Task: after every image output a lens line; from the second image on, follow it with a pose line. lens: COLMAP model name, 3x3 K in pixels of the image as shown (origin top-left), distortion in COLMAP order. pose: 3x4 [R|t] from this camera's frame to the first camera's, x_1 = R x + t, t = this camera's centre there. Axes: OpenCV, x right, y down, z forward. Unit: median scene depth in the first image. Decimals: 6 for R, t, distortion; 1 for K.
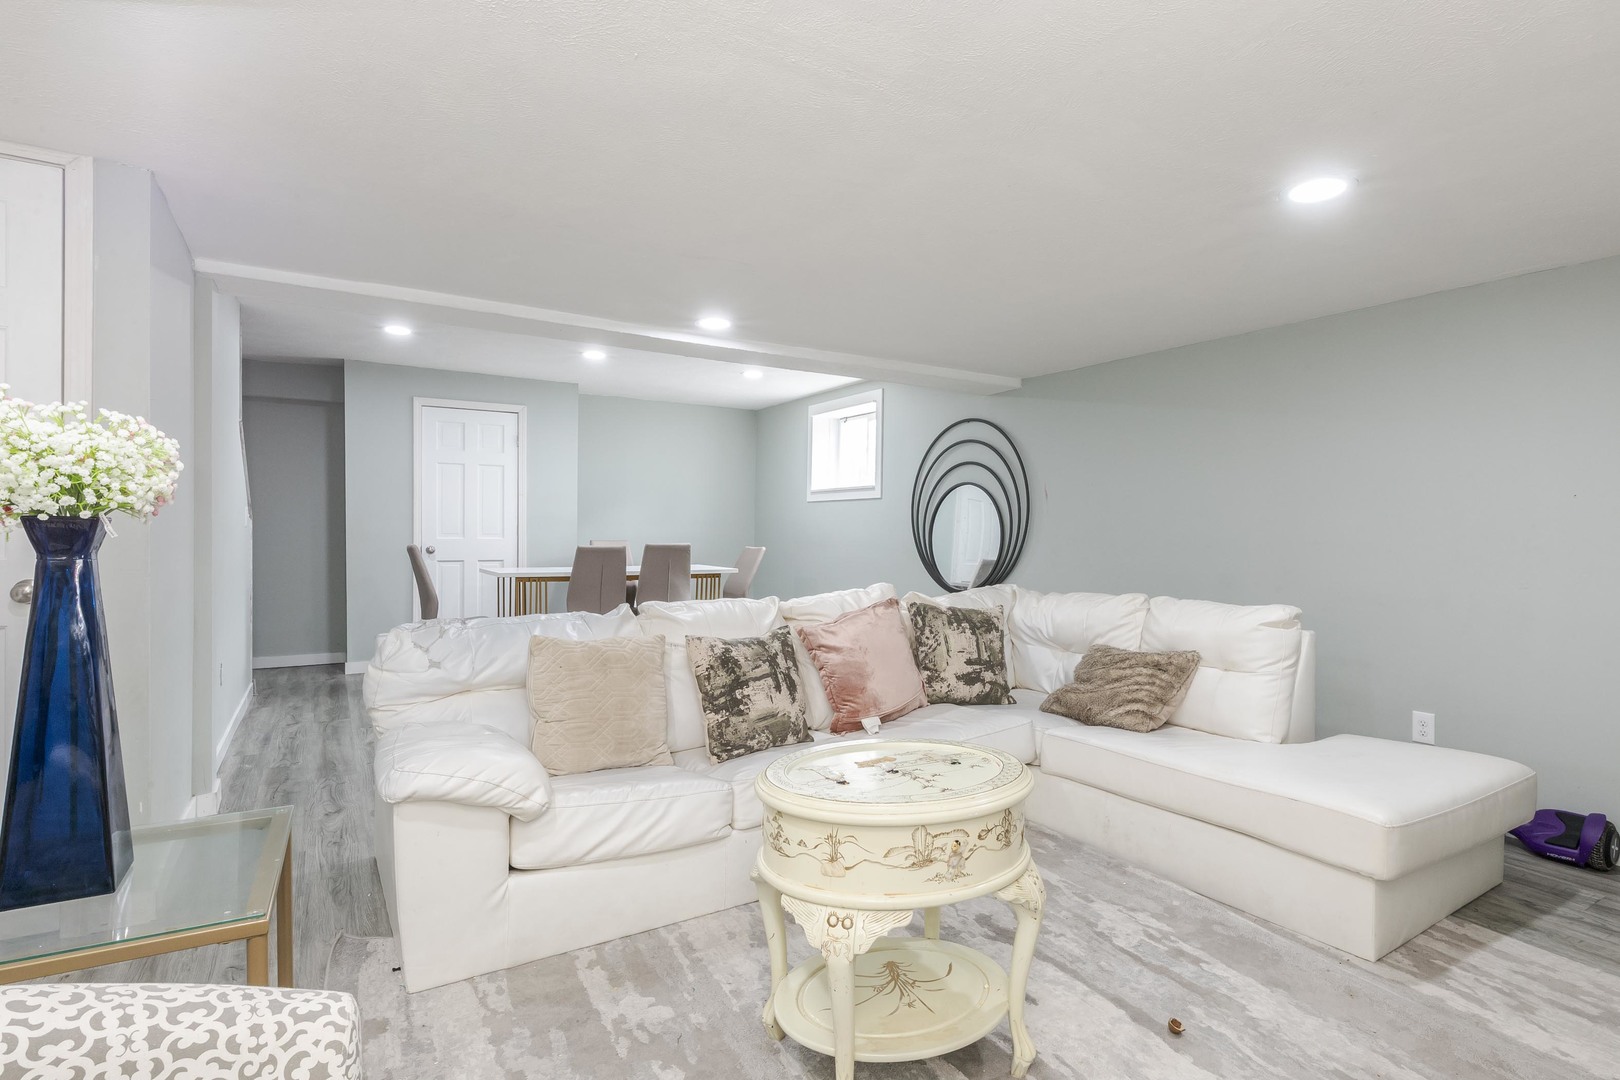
lens RADIAL K [[819.9, 0, 822.9], [0, 819.9, 542.2], [0, 0, 1]] dist [0.009532, -0.000565]
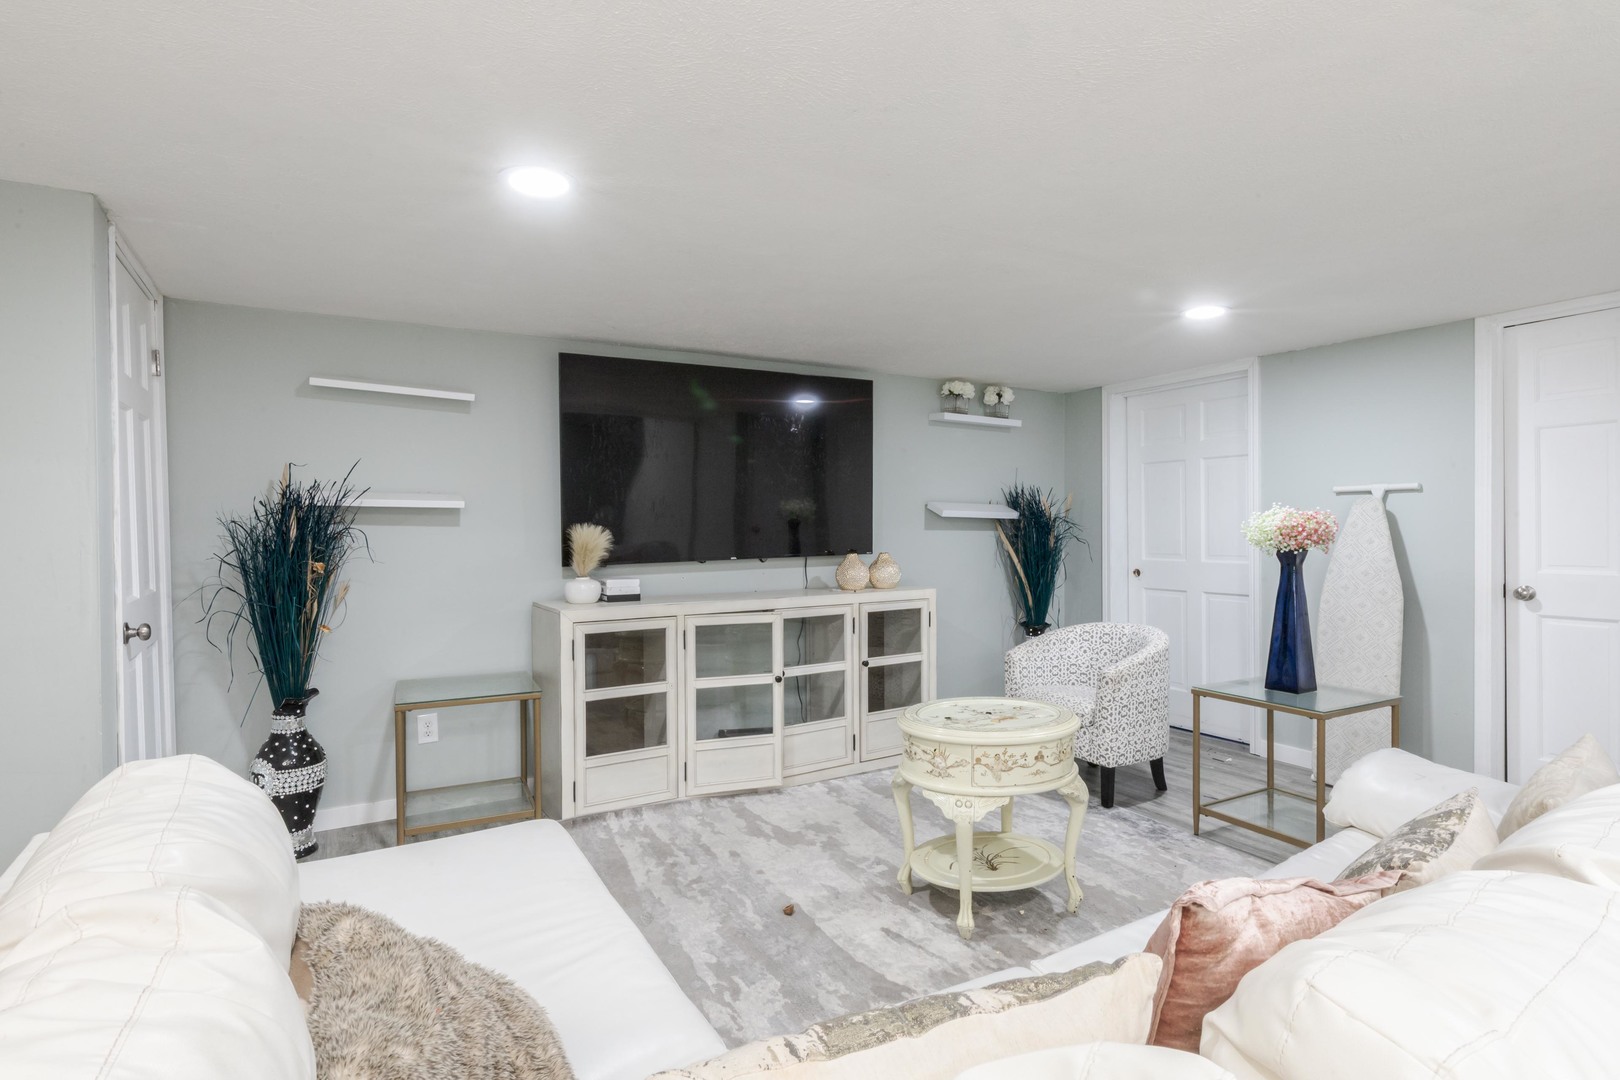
lens RADIAL K [[819.9, 0, 807.8], [0, 819.9, 535.5], [0, 0, 1]] dist [0.009532, -0.000565]
pose [[-0.999737, -0.009764, 0.020737, 0.350288], [-0.009271, 0.999675, 0.023760, -0.075374], [-0.020963, 0.023562, -0.999503, 2.233343]]
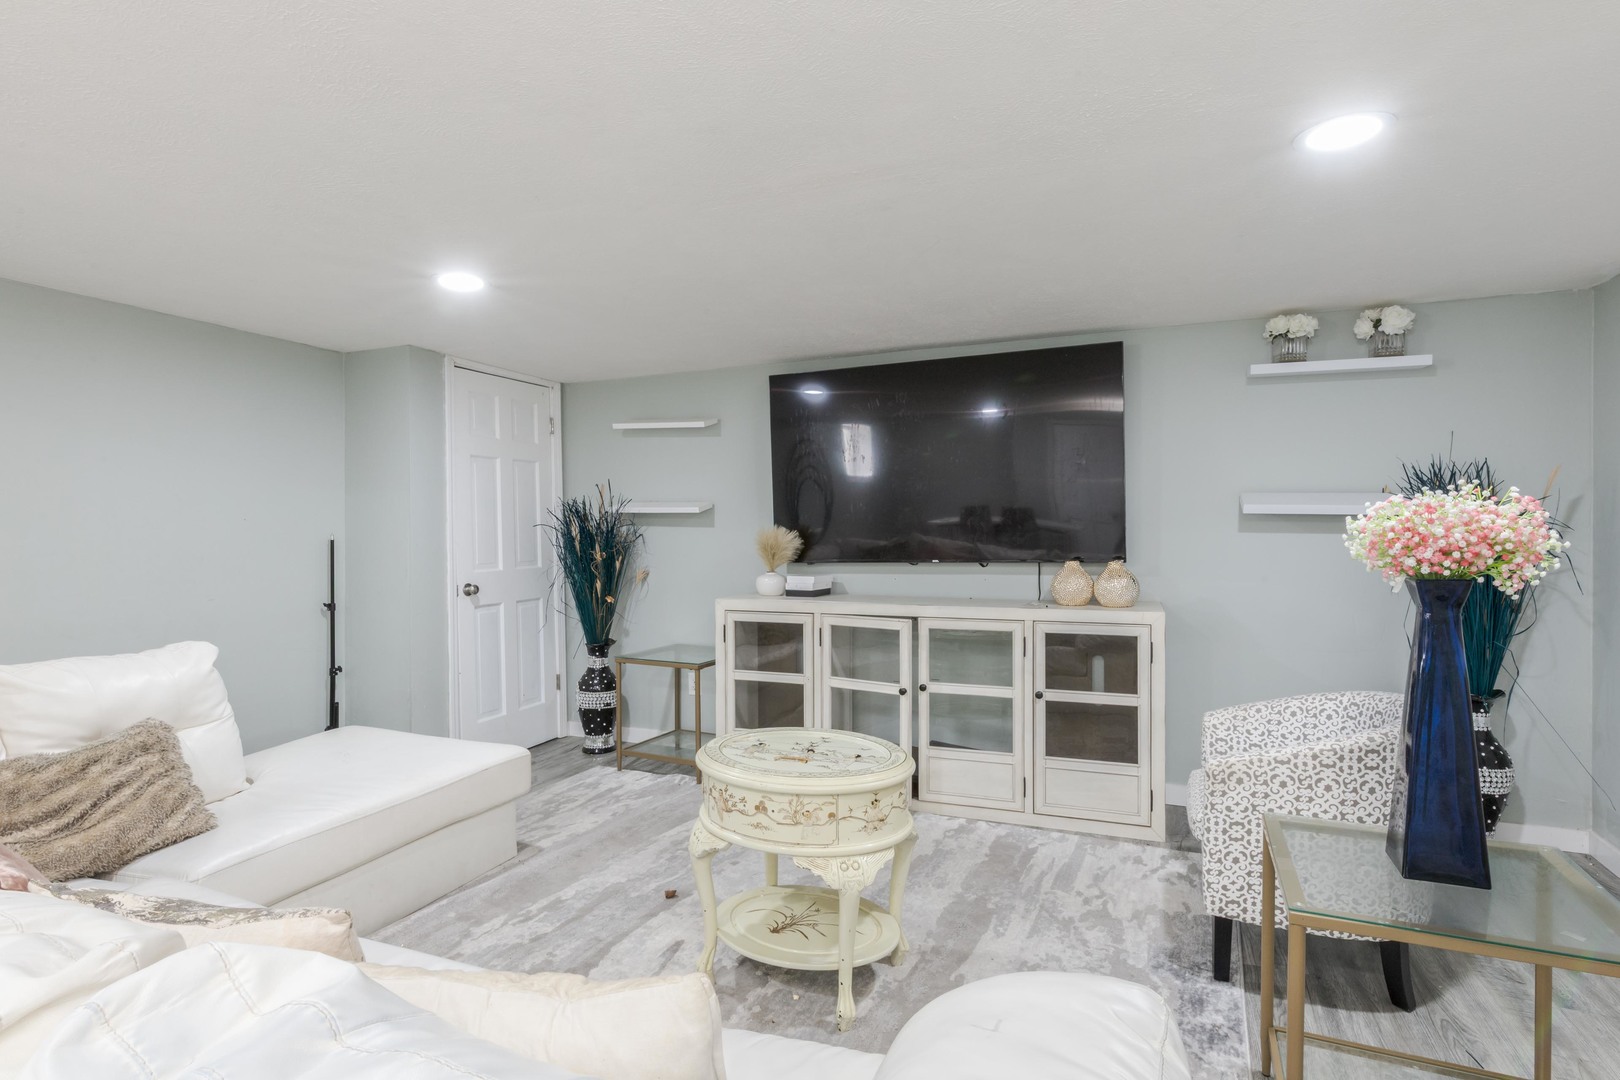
lens RADIAL K [[819.9, 0, 822.7], [0, 819.9, 534.3], [0, 0, 1]] dist [0.009532, -0.000565]
pose [[-0.586742, -0.018731, 0.809557, -0.851940], [0.005777, 0.999610, 0.027315, -0.085940], [-0.809753, 0.020704, -0.586405, 1.527780]]
